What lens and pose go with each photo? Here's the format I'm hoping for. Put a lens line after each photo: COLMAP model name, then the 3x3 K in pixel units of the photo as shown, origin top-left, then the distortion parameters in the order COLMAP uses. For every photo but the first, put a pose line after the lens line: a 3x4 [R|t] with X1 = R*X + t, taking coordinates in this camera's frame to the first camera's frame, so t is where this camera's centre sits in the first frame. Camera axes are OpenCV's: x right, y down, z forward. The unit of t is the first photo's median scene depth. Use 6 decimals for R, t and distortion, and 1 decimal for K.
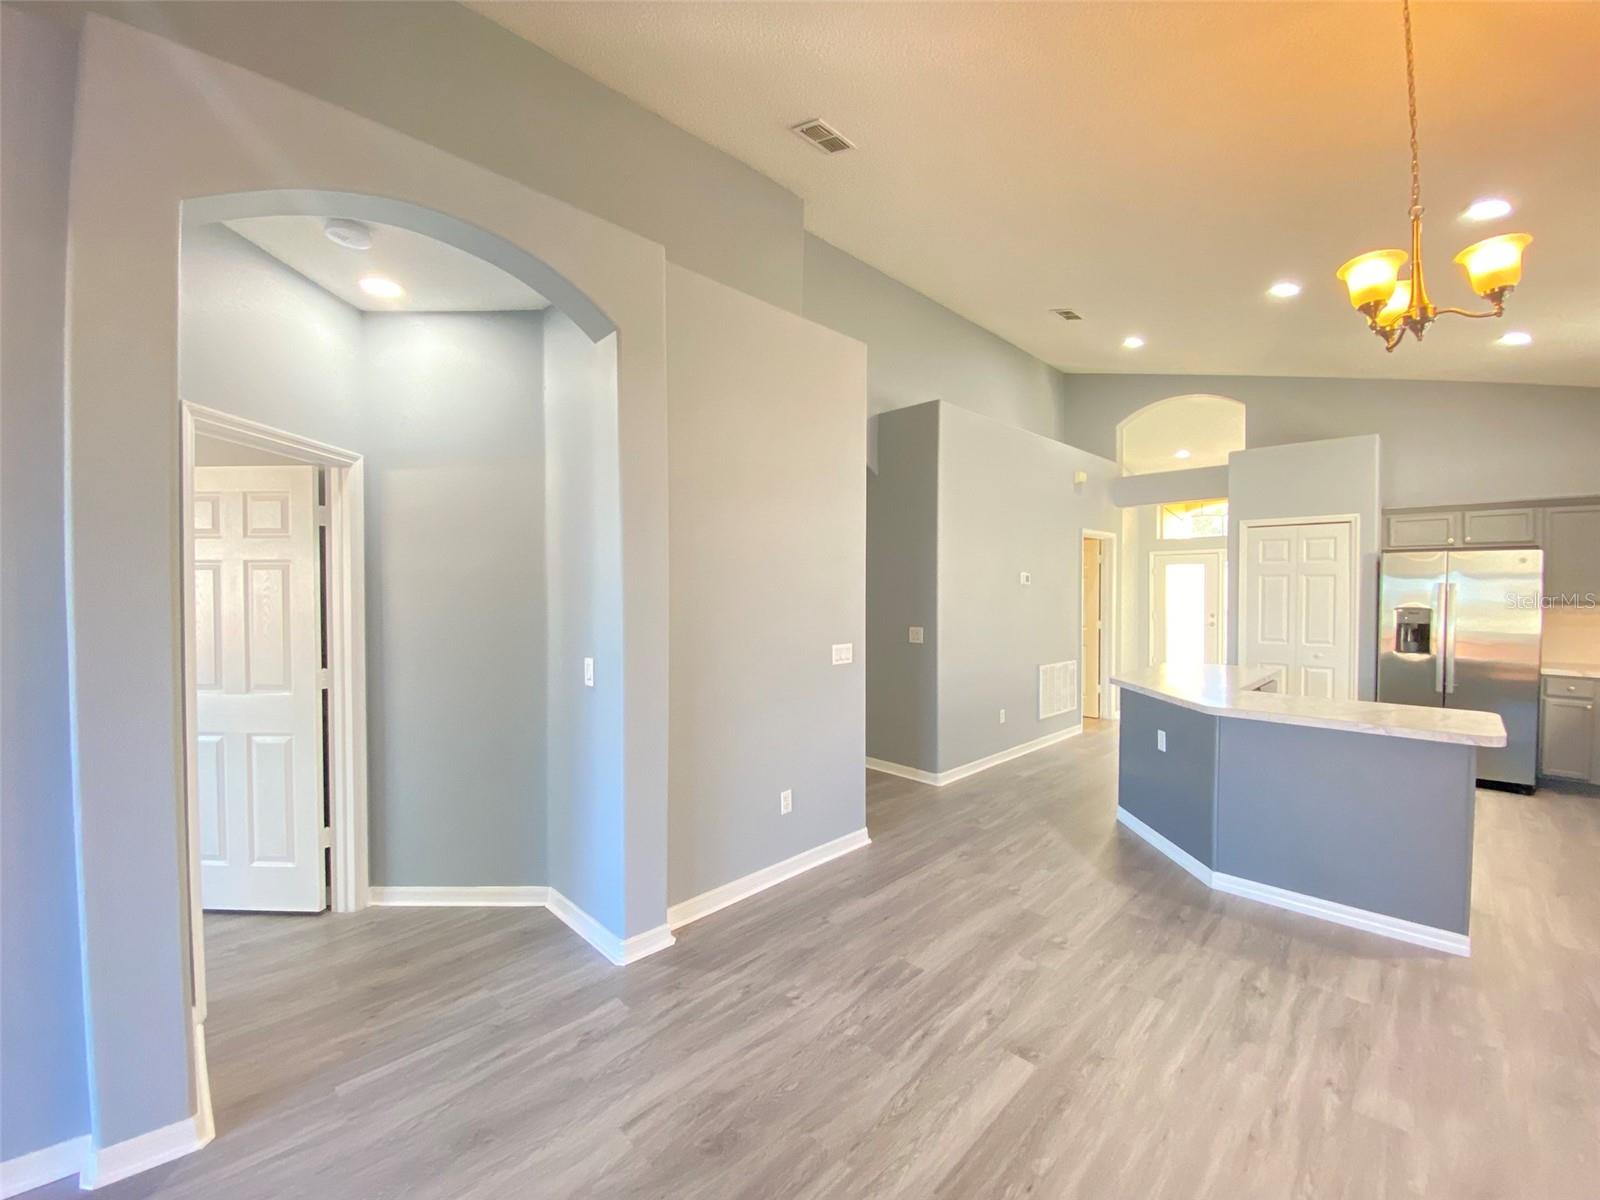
lens RADIAL K [[645.0, 0, 798.8], [0, 645.0, 595.3], [0, 0, 1]] dist [0.022141, -0.022180]
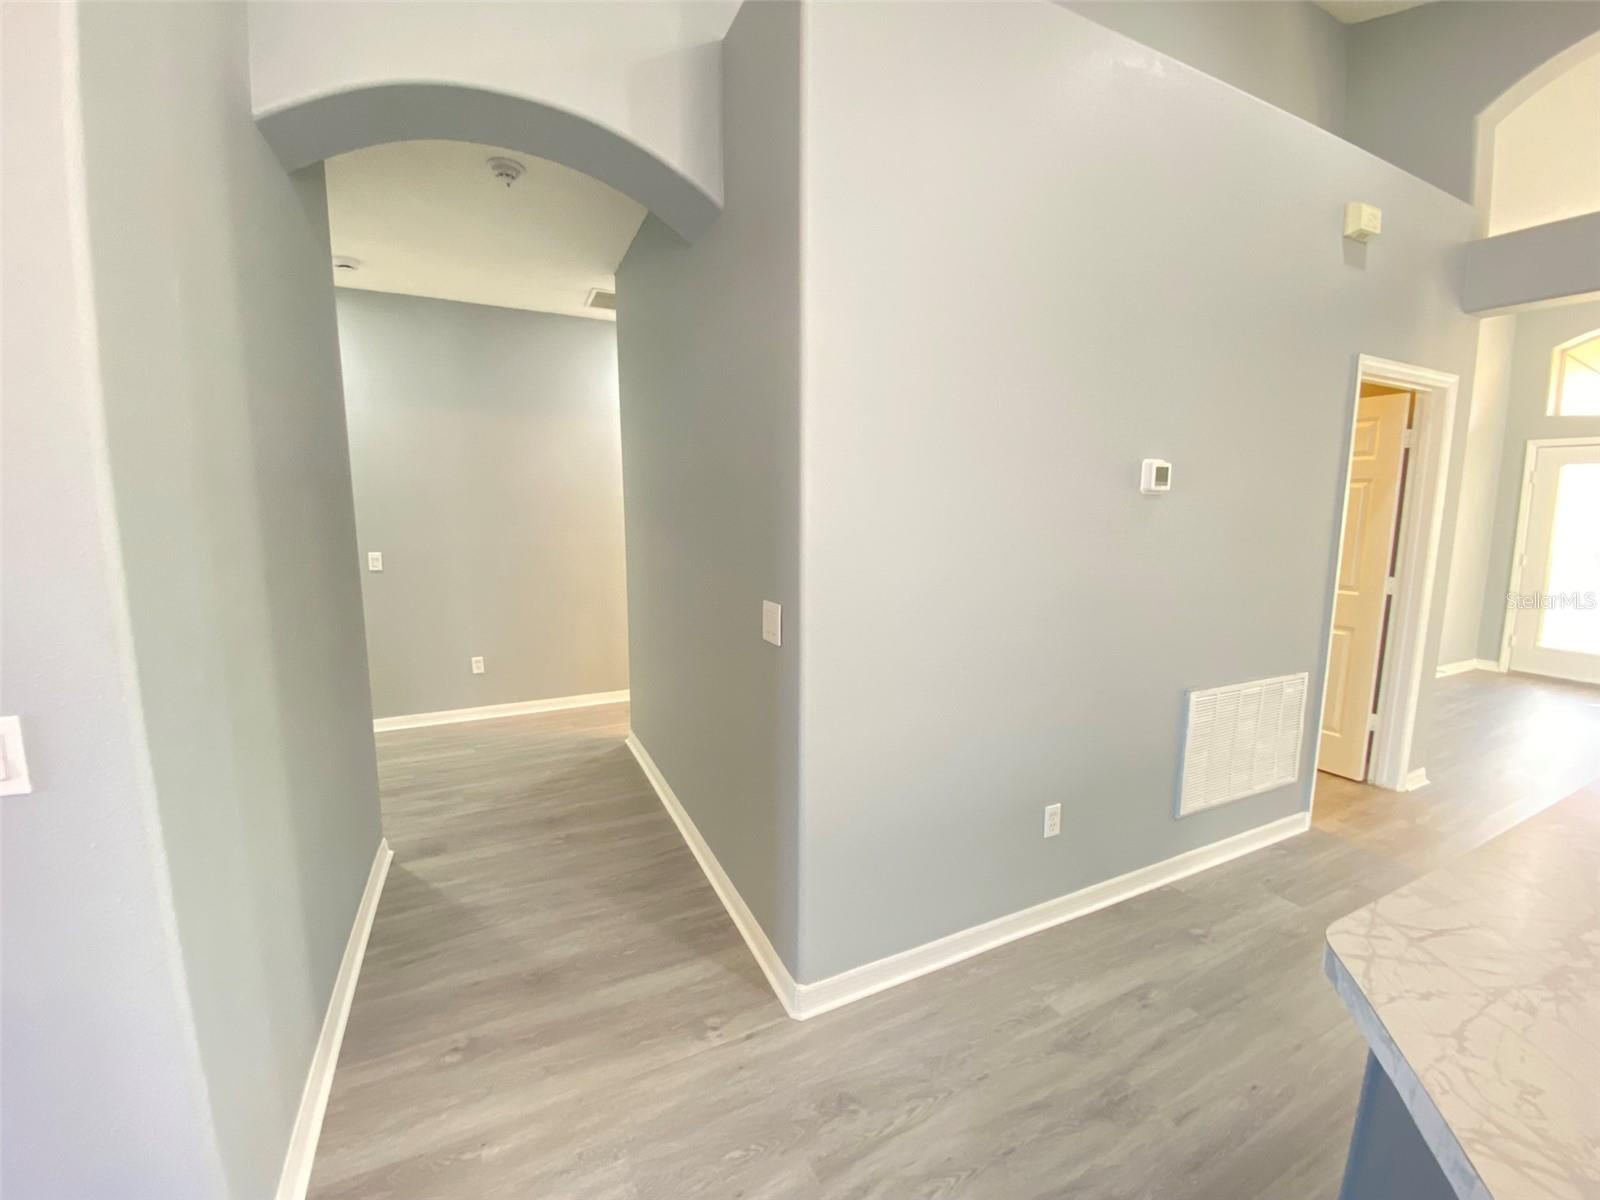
lens RADIAL K [[651.7, 0, 801.4], [0, 651.7, 598.8], [0, 0, 1]] dist [0.019879, -0.020938]
pose [[0.948590, 0.047606, -0.312907, 0.393529], [-0.009472, 0.992451, 0.122278, 0.001964], [0.316366, -0.113027, 0.941880, 0.793075]]
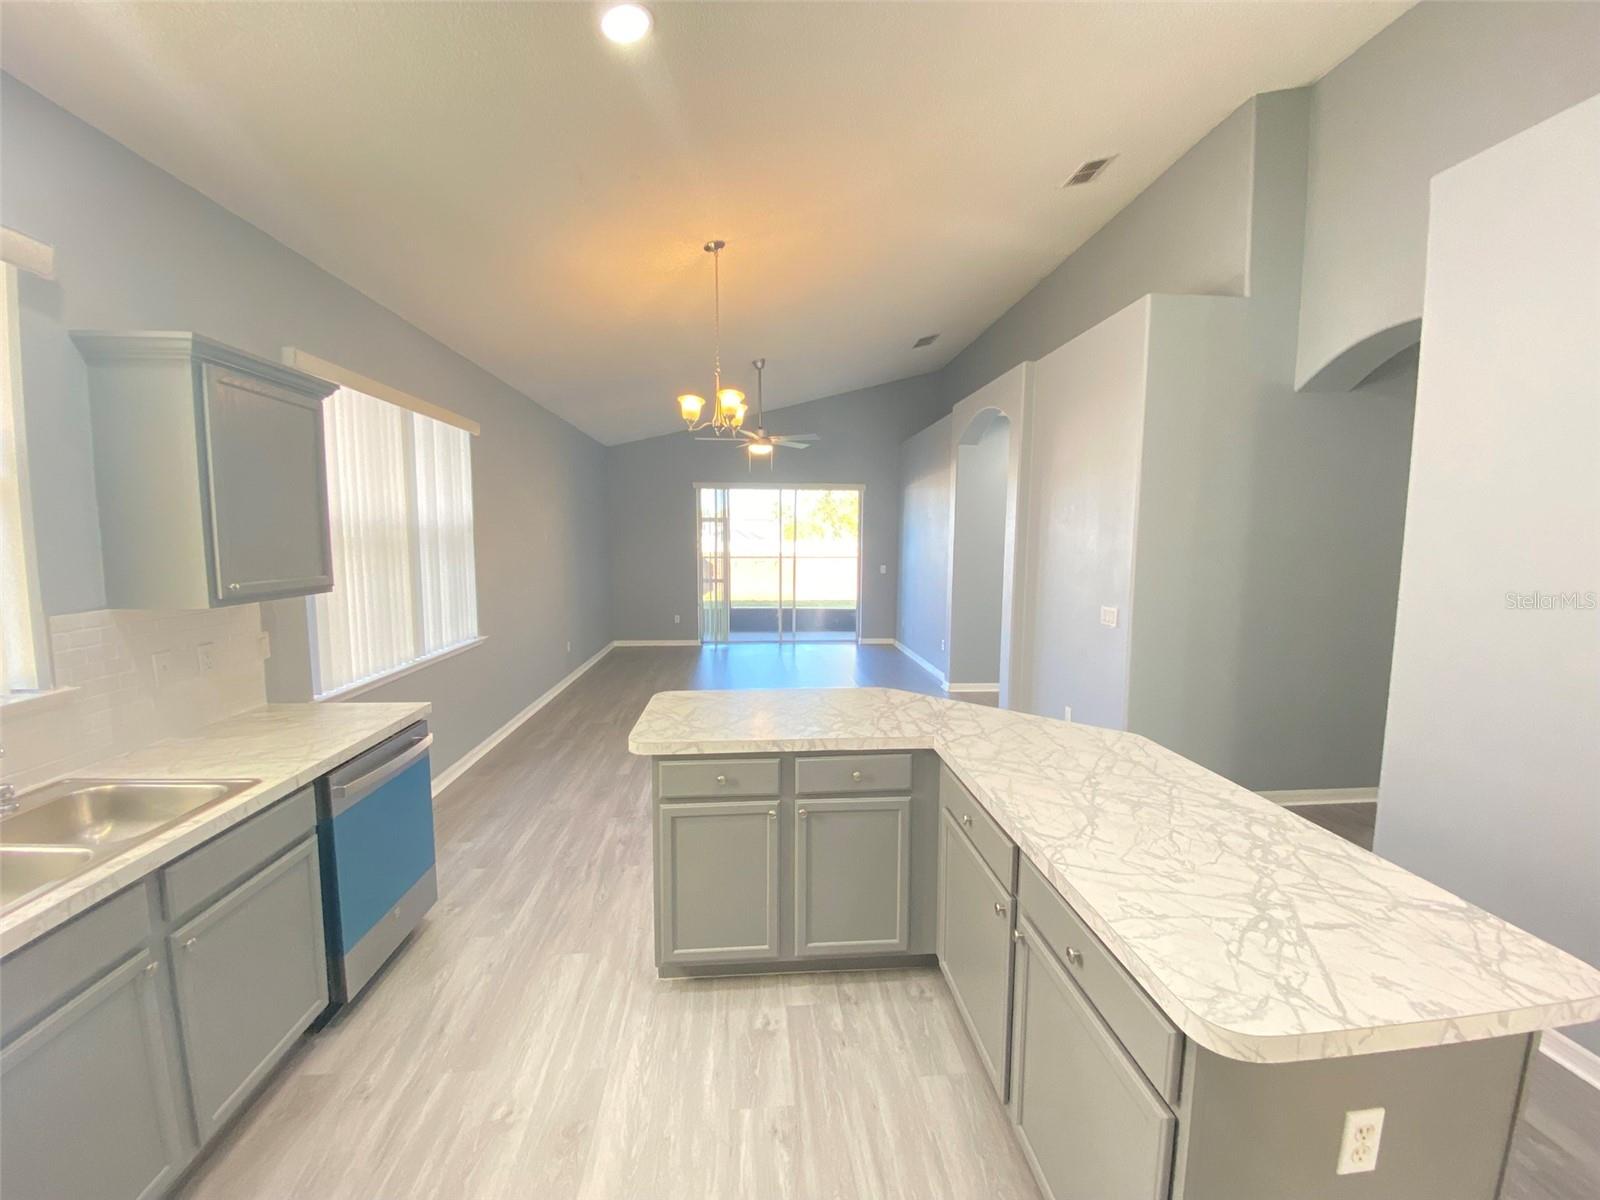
lens RADIAL K [[645.0, 0, 798.8], [0, 645.0, 595.3], [0, 0, 1]] dist [0.022141, -0.022180]
pose [[-0.640898, 0.070618, -0.764371, 1.089777], [-0.012492, 0.994668, 0.102368, -0.039575], [0.767525, 0.075156, -0.636598, 1.151752]]
